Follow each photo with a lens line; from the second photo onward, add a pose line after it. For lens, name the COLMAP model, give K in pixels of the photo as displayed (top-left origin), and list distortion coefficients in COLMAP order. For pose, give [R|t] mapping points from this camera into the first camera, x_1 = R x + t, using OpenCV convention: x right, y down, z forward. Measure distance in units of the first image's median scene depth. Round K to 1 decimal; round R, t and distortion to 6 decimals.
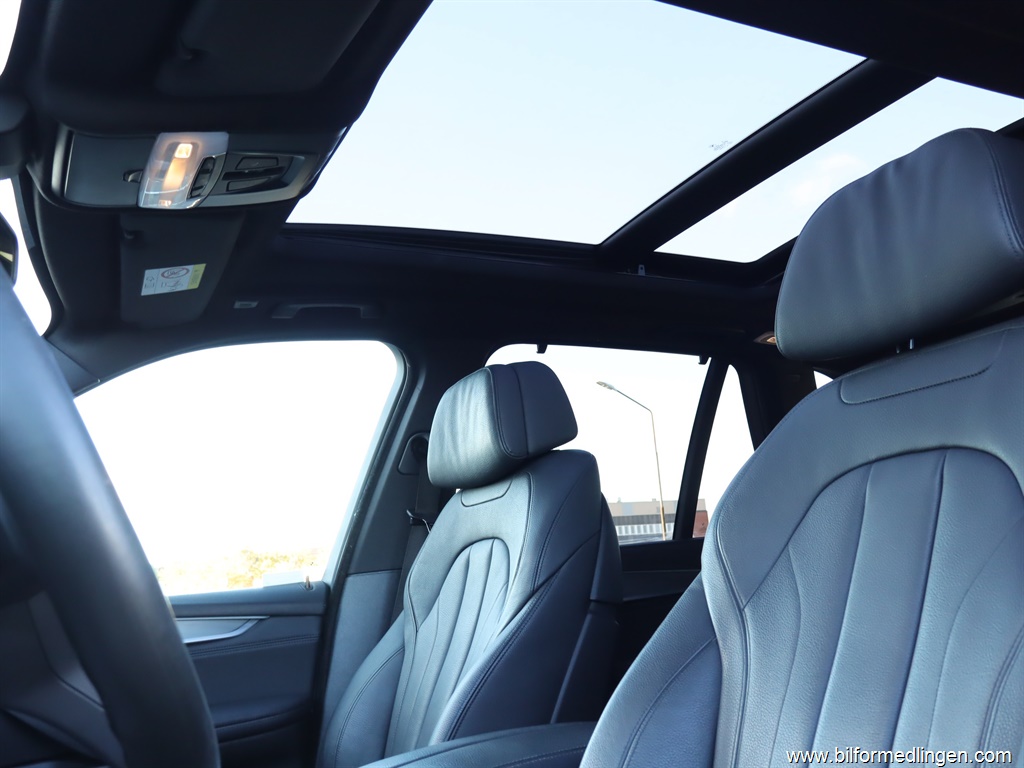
lens RADIAL K [[932.6, 0, 512.3], [0, 932.6, 380.9], [0, 0, 1]] dist [-0.006876, 0.000000]
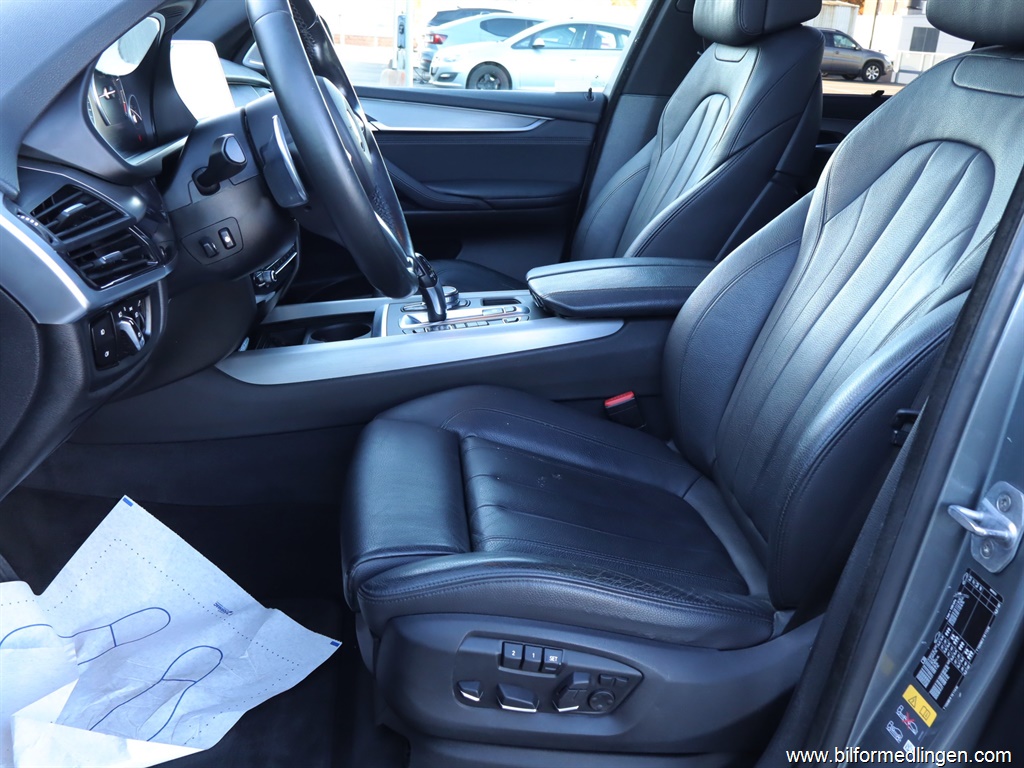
lens RADIAL K [[932.6, 0, 512.4], [0, 932.6, 384.9], [0, 0, 1]] dist [-0.006876, 0.000000]
pose [[0.920734, 0.254977, -0.295356, 0.151745], [-0.050796, 0.828839, 0.557176, -0.149271], [0.386870, -0.498008, 0.776092, -0.169560]]
